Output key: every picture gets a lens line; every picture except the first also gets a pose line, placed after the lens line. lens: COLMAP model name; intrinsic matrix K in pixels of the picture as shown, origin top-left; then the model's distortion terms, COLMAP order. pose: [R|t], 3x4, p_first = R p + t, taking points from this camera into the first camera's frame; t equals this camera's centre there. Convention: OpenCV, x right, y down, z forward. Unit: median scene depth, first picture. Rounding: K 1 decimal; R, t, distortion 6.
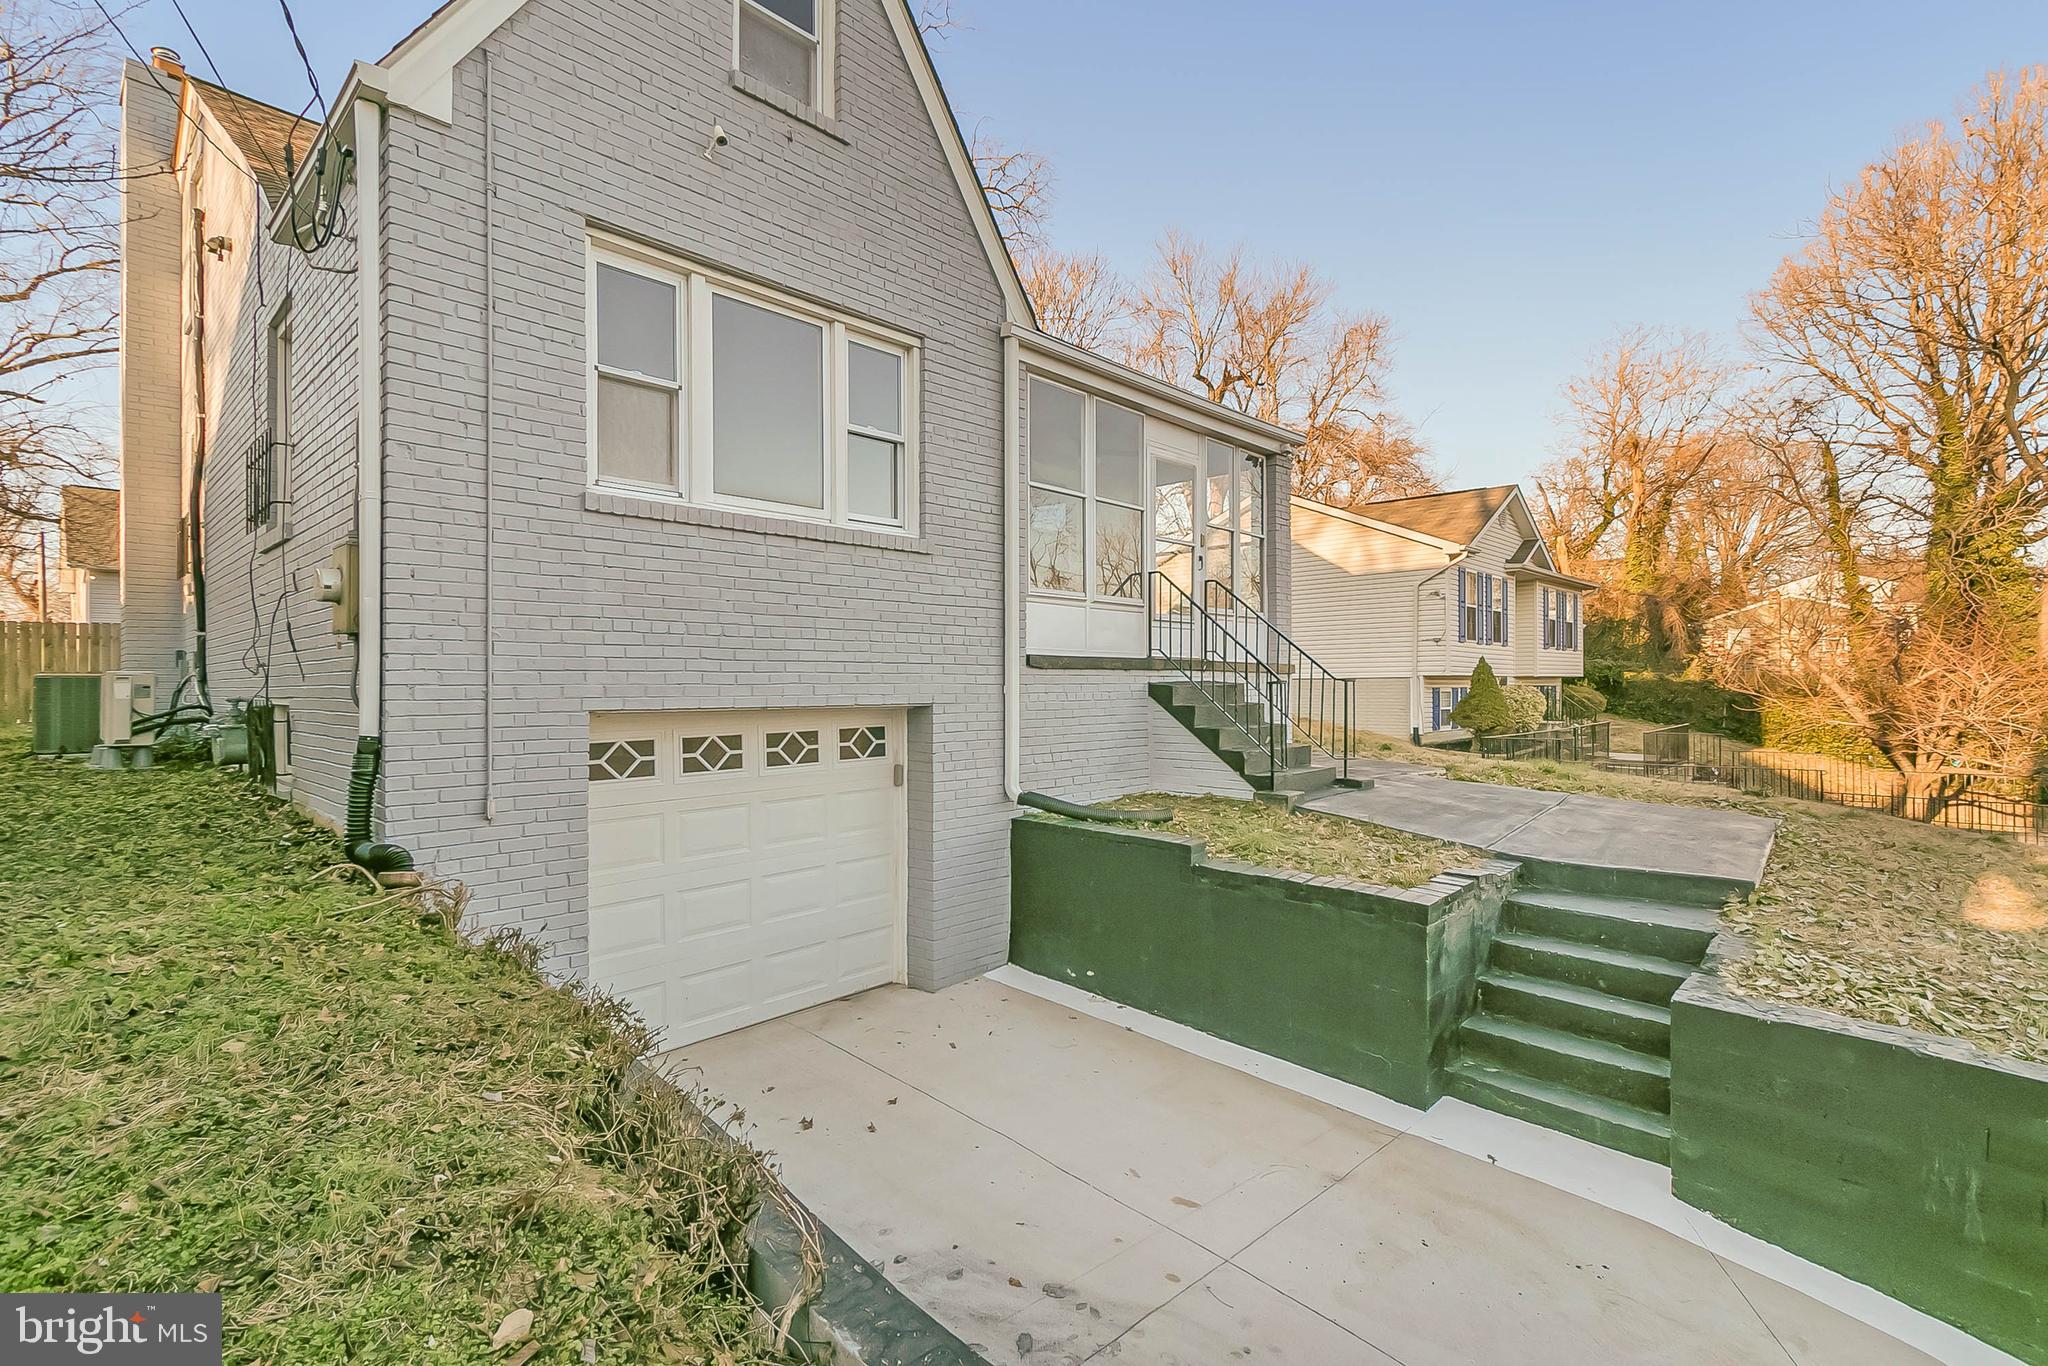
lens RADIAL K [[947.1, 0, 1021.4], [0, 947.1, 677.4], [0, 0, 1]] dist [0.000684, -0.000751]
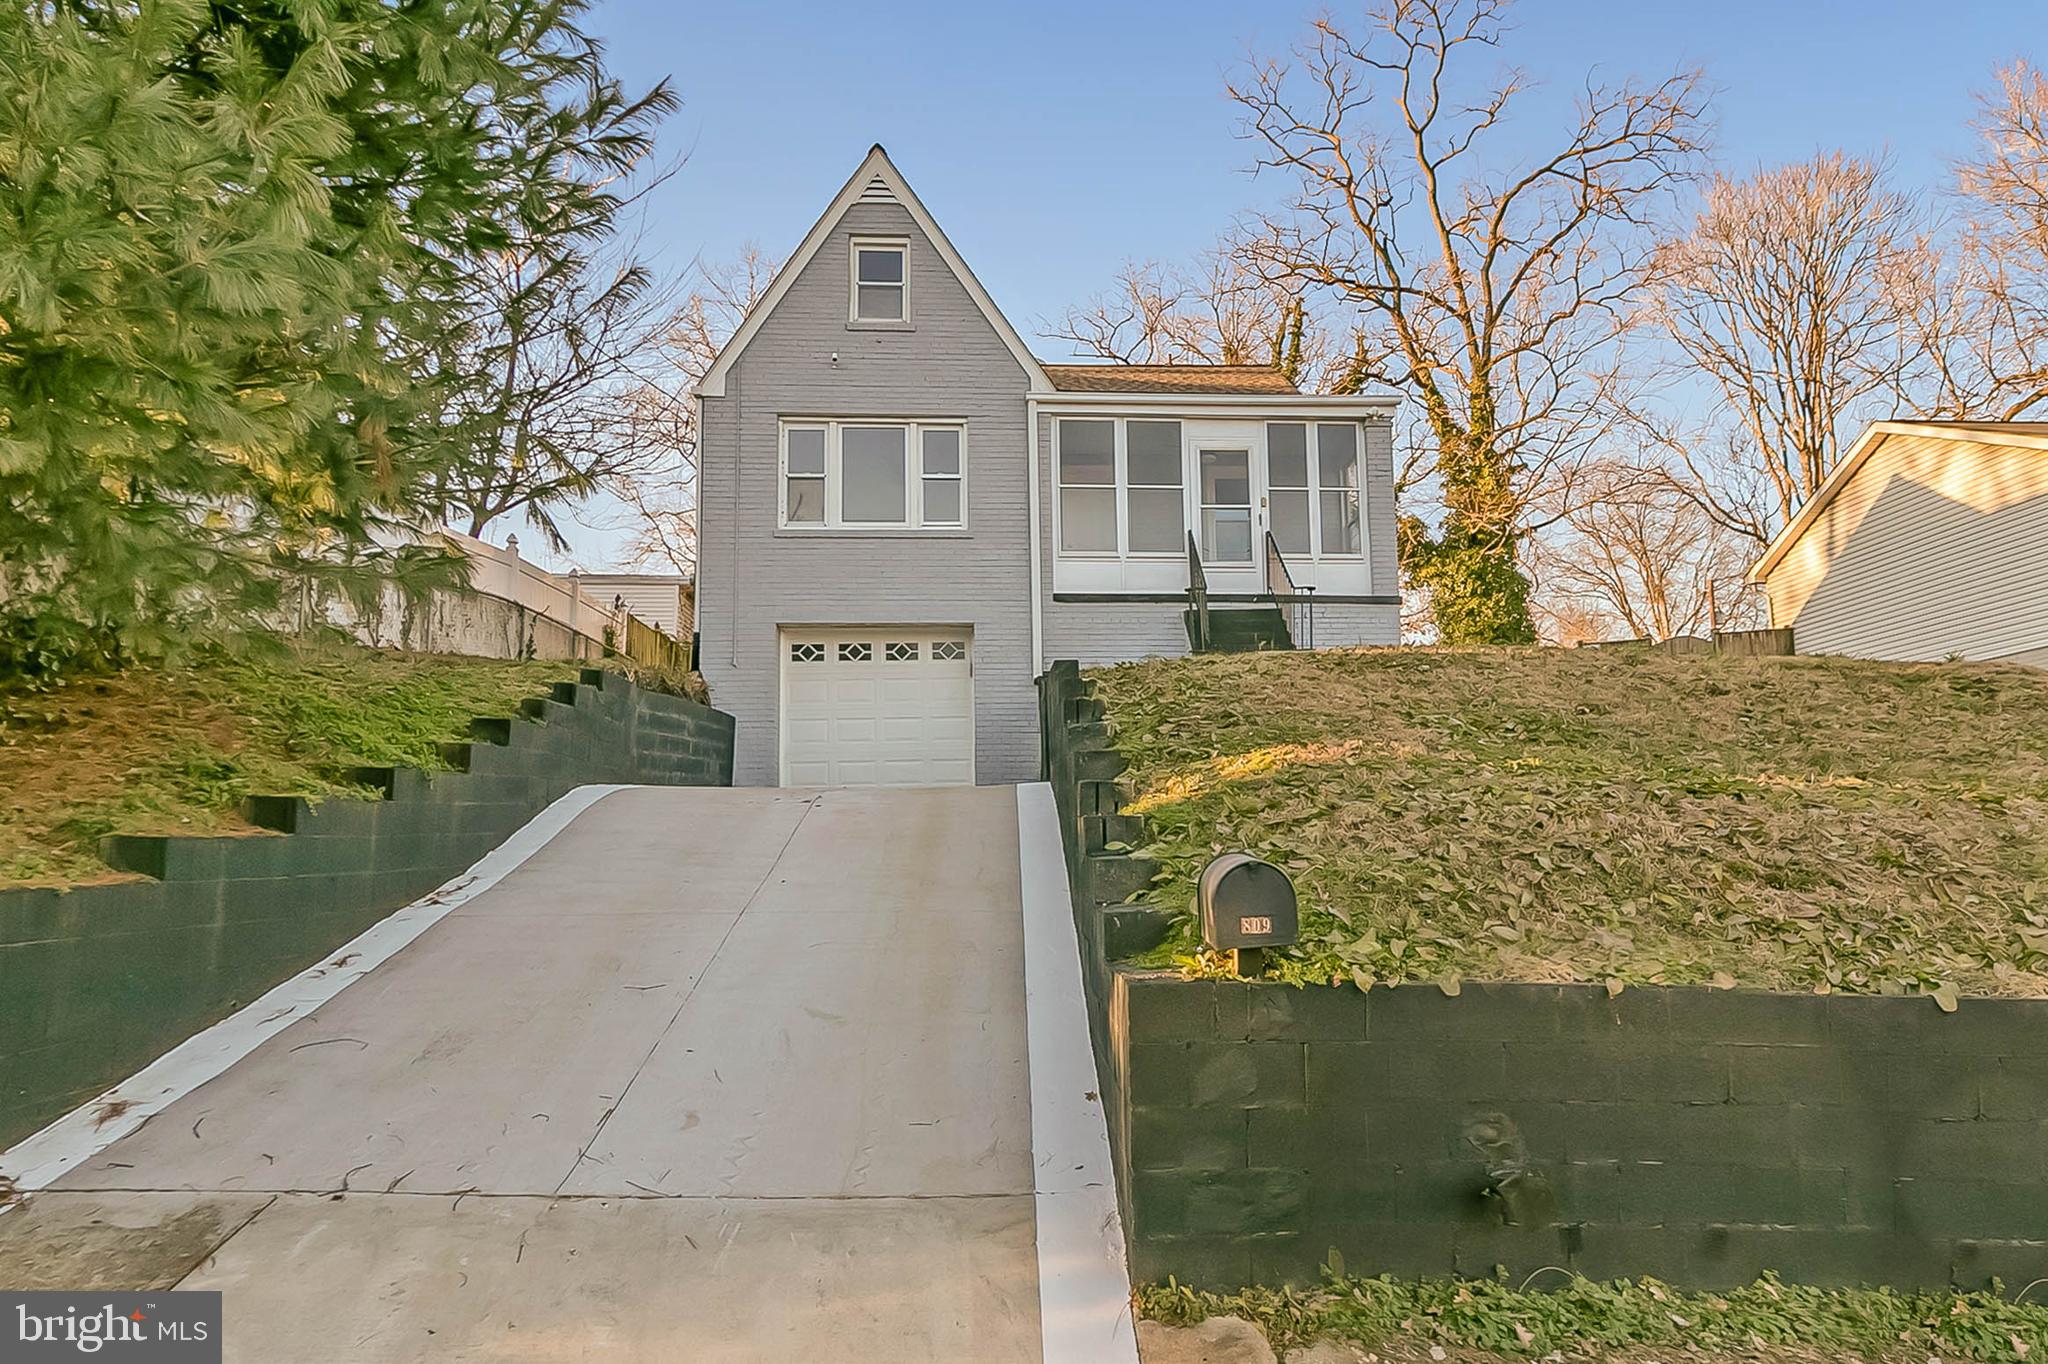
lens RADIAL K [[938.0, 0, 1028.0], [0, 938.0, 689.1], [0, 0, 1]] dist [0.001719, 0.000158]
pose [[0.715777, -0.069660, -0.694846, 1.224662], [0.011652, 0.996065, -0.087855, 0.316225], [0.698232, 0.054788, 0.713772, -0.138679]]
